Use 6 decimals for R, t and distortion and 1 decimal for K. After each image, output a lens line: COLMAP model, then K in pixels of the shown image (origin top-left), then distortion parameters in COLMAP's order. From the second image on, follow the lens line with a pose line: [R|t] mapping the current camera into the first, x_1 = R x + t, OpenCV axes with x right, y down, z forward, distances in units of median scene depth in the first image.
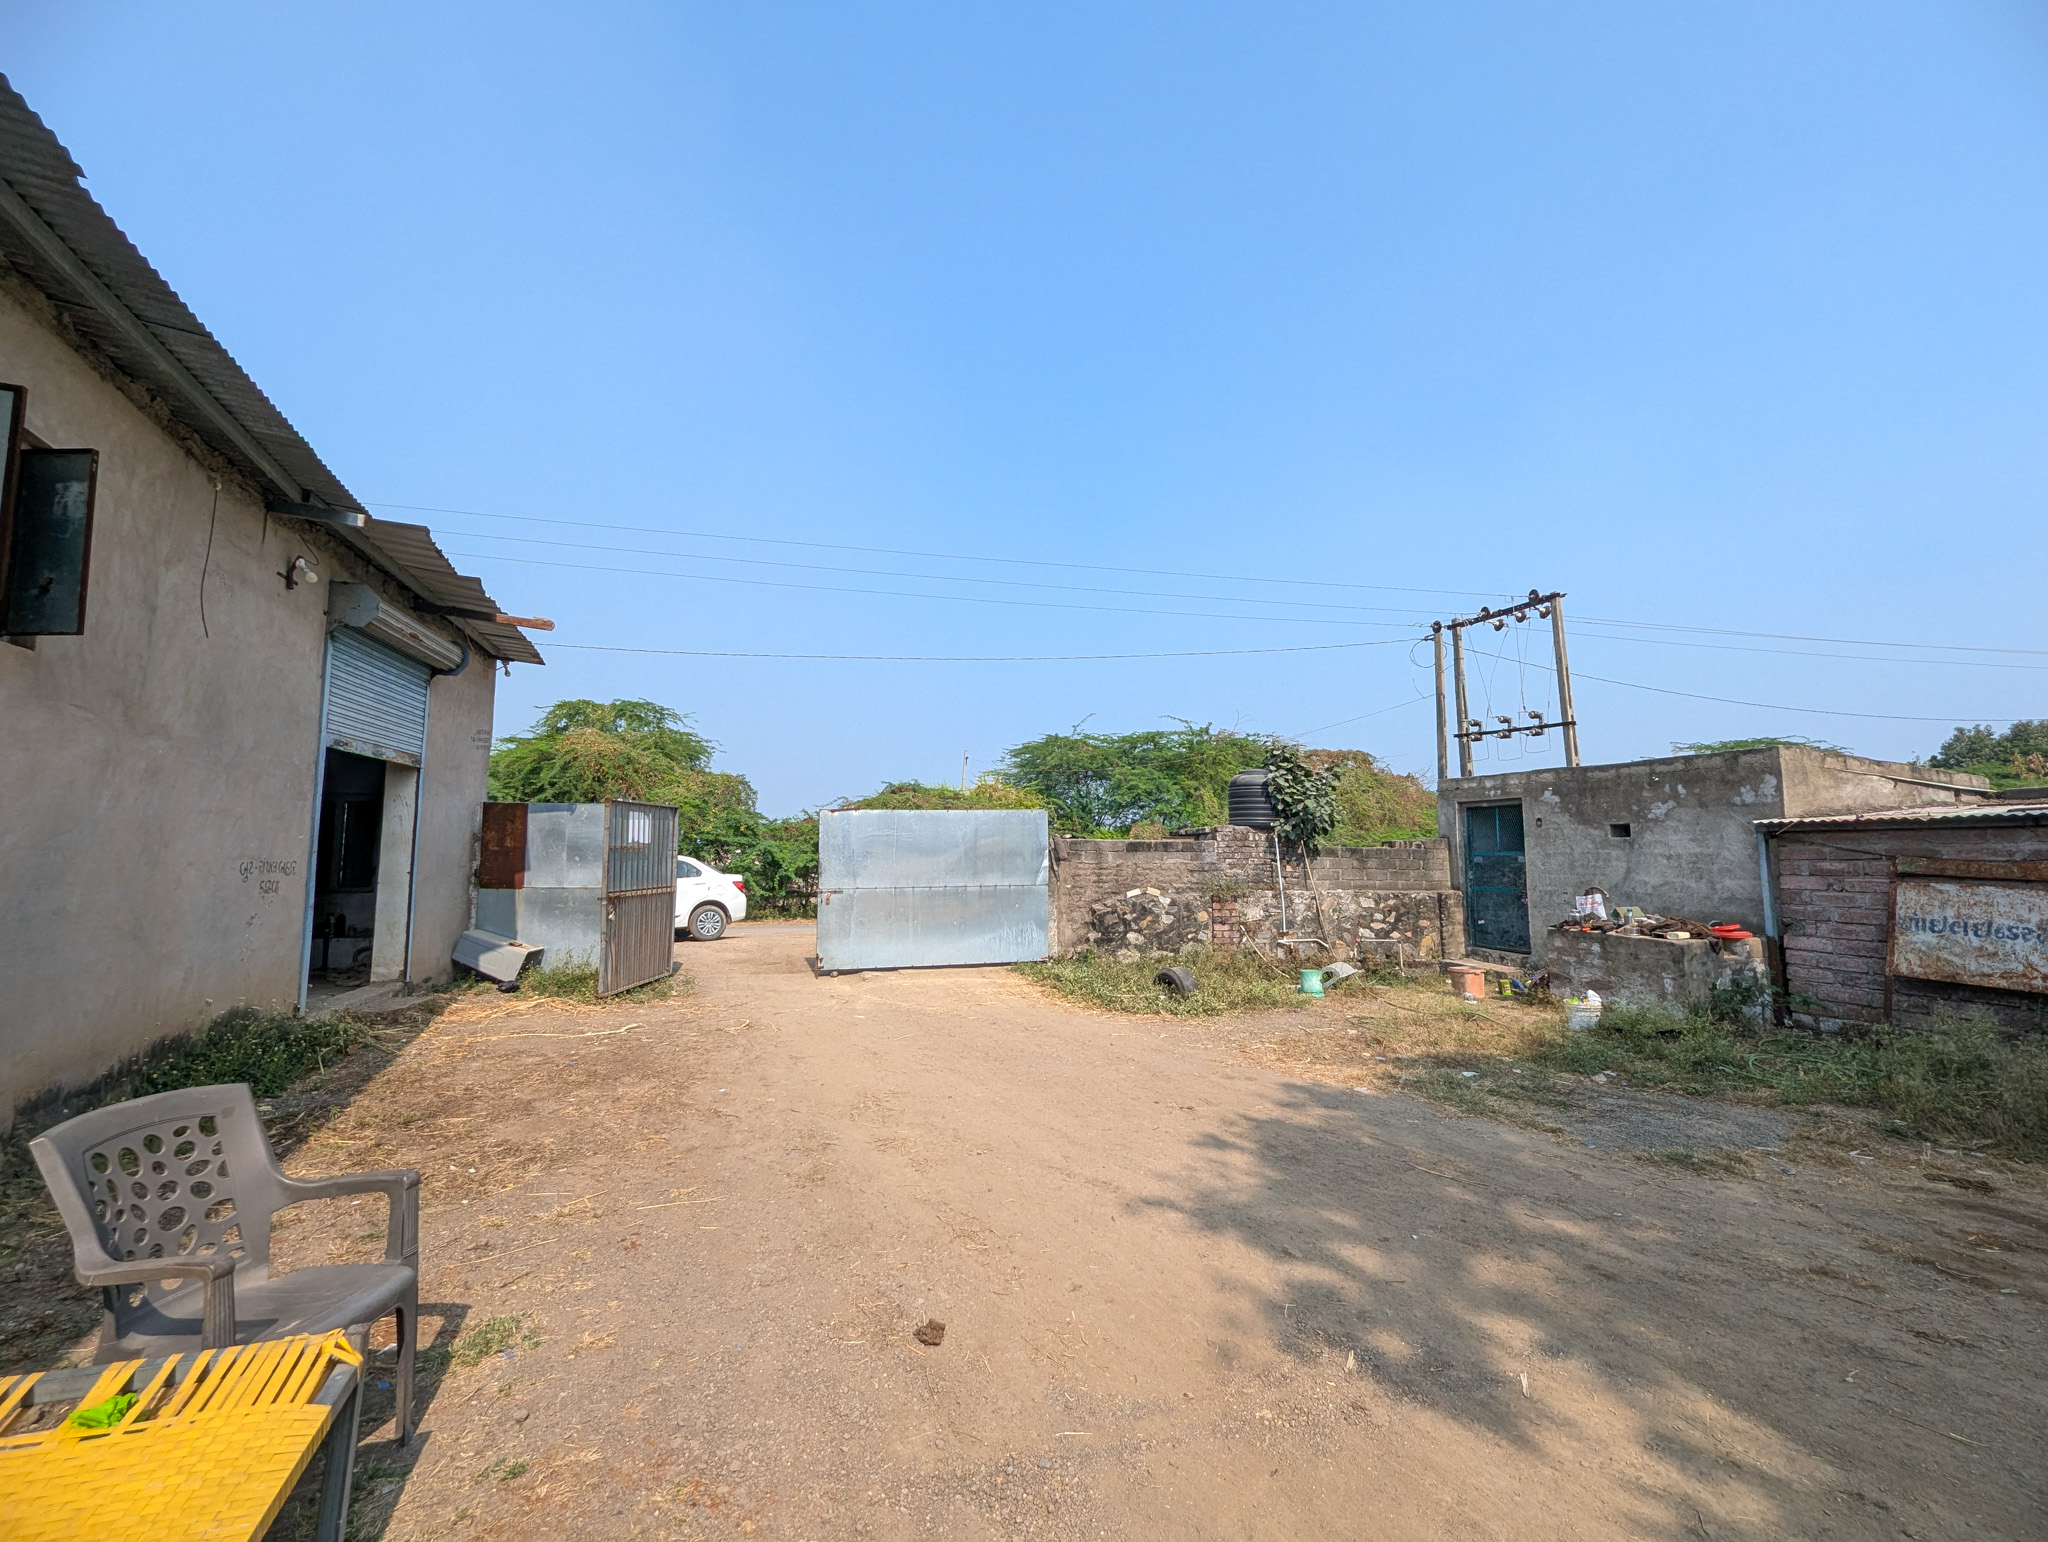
lens RADIAL K [[858.1, 0, 1029.9], [0, 858.1, 775.4], [0, 0, 1]] dist [0.002609, -0.000026]
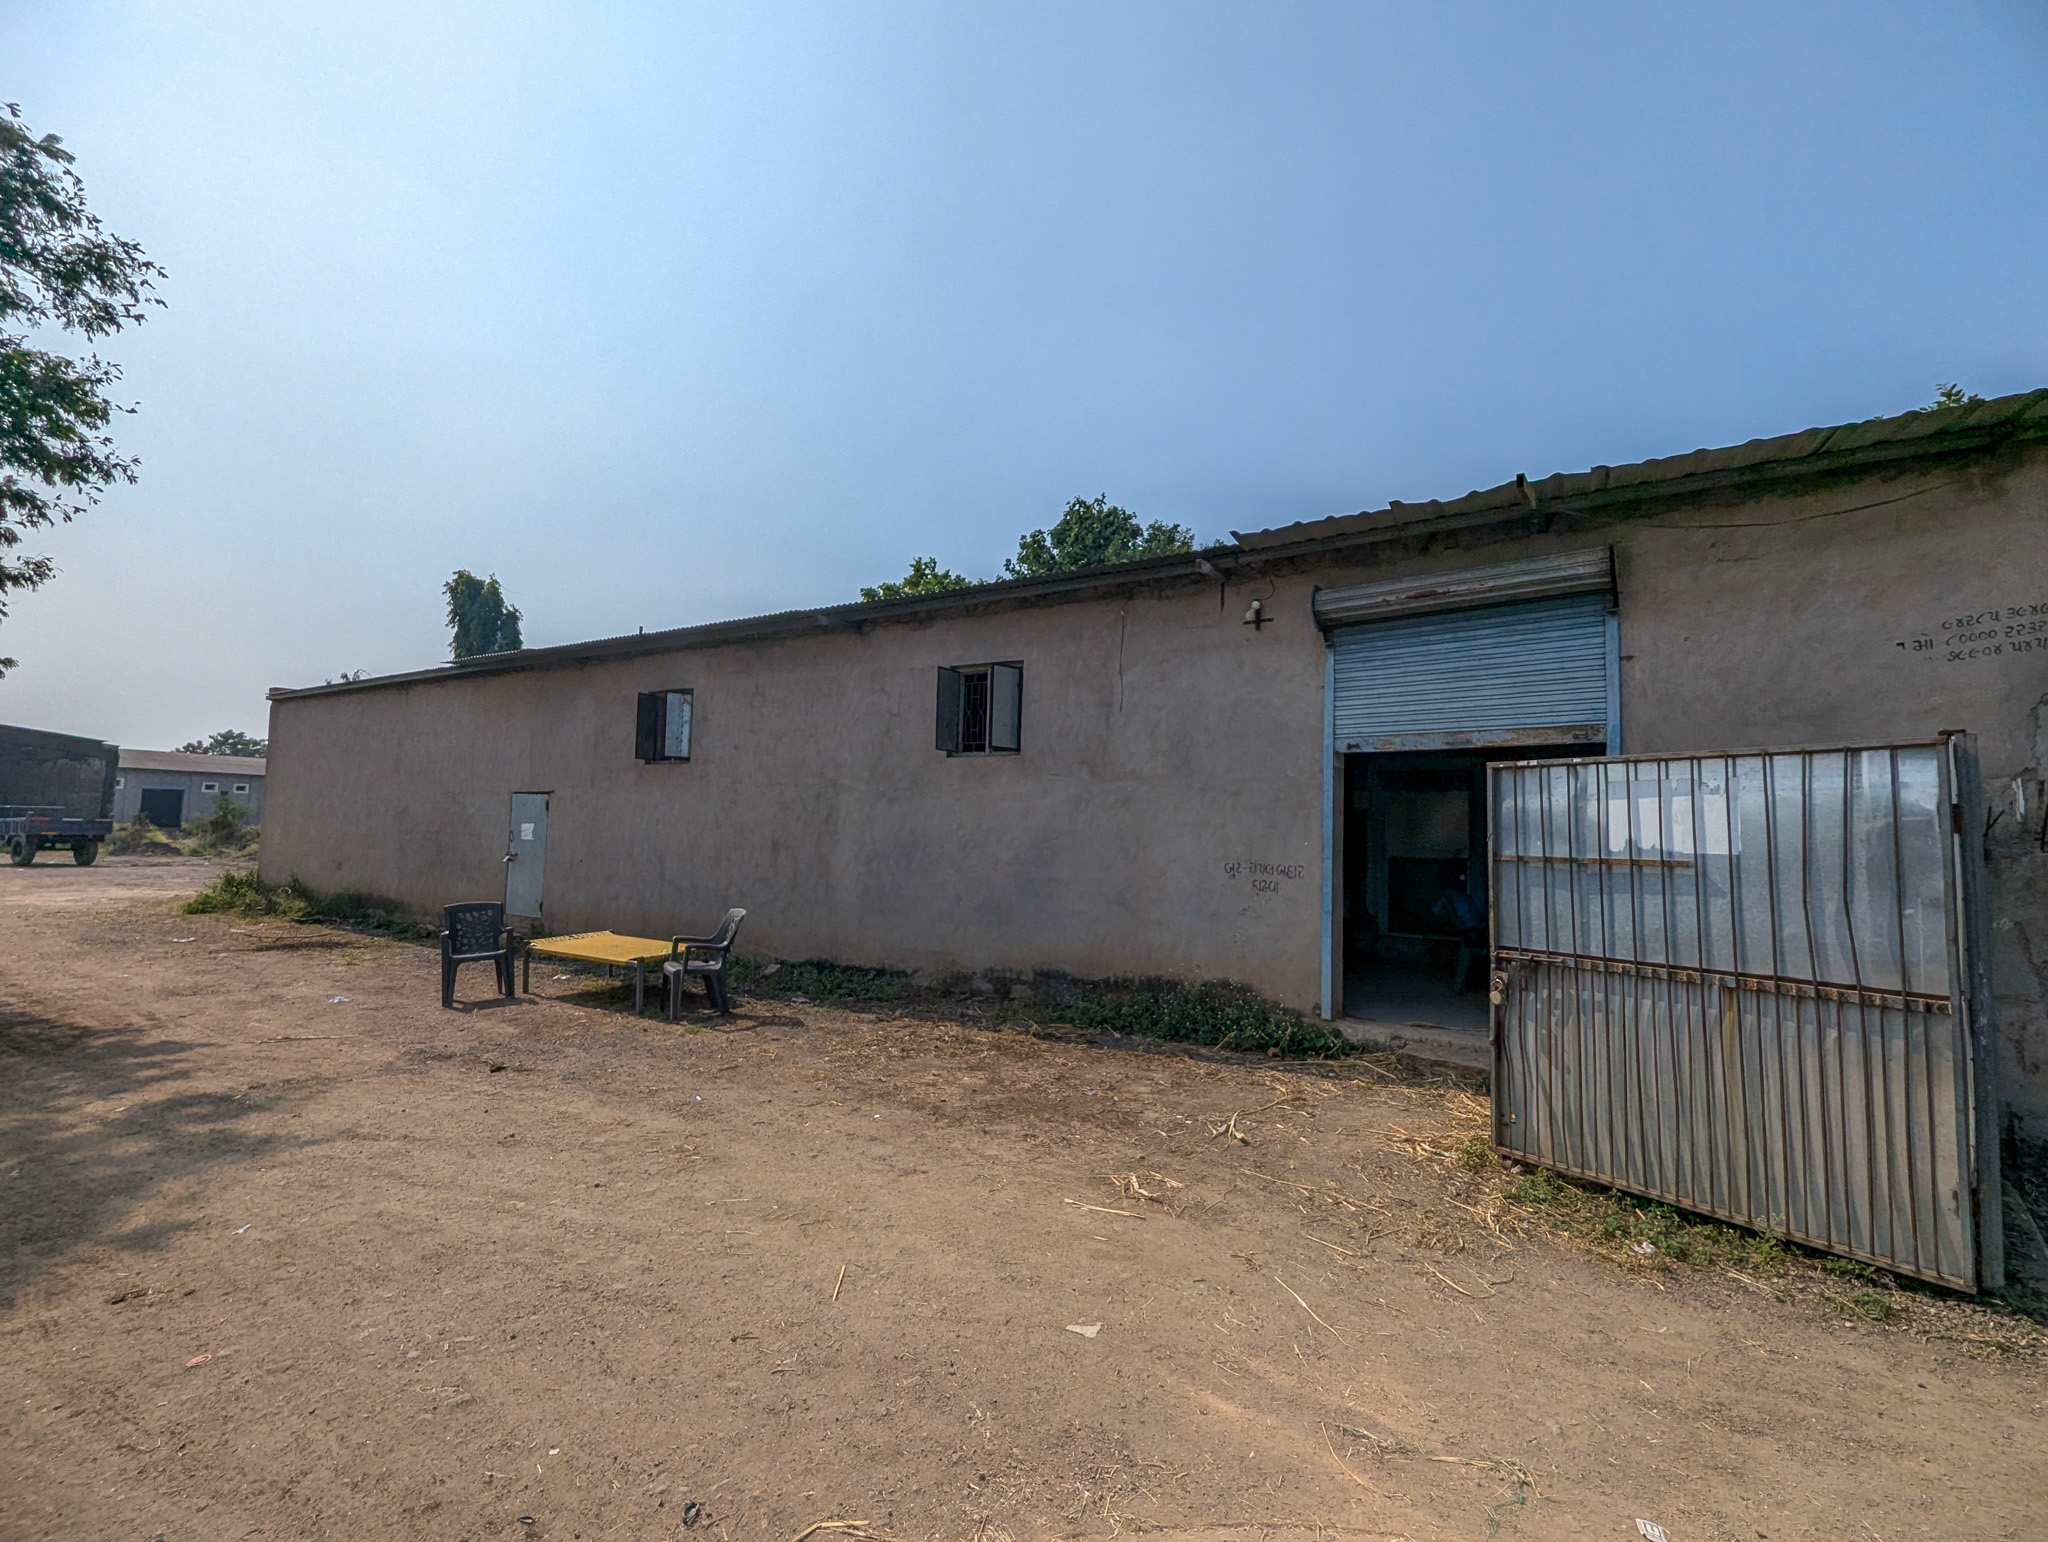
lens RADIAL K [[858.1, 0, 1029.9], [0, 858.1, 775.4], [0, 0, 1]] dist [0.002609, -0.000026]
pose [[-0.806067, -0.064479, -0.588301, 0.066666], [0.027798, 0.988825, -0.146465, 0.164416], [0.591171, -0.134414, -0.795267, 2.014277]]
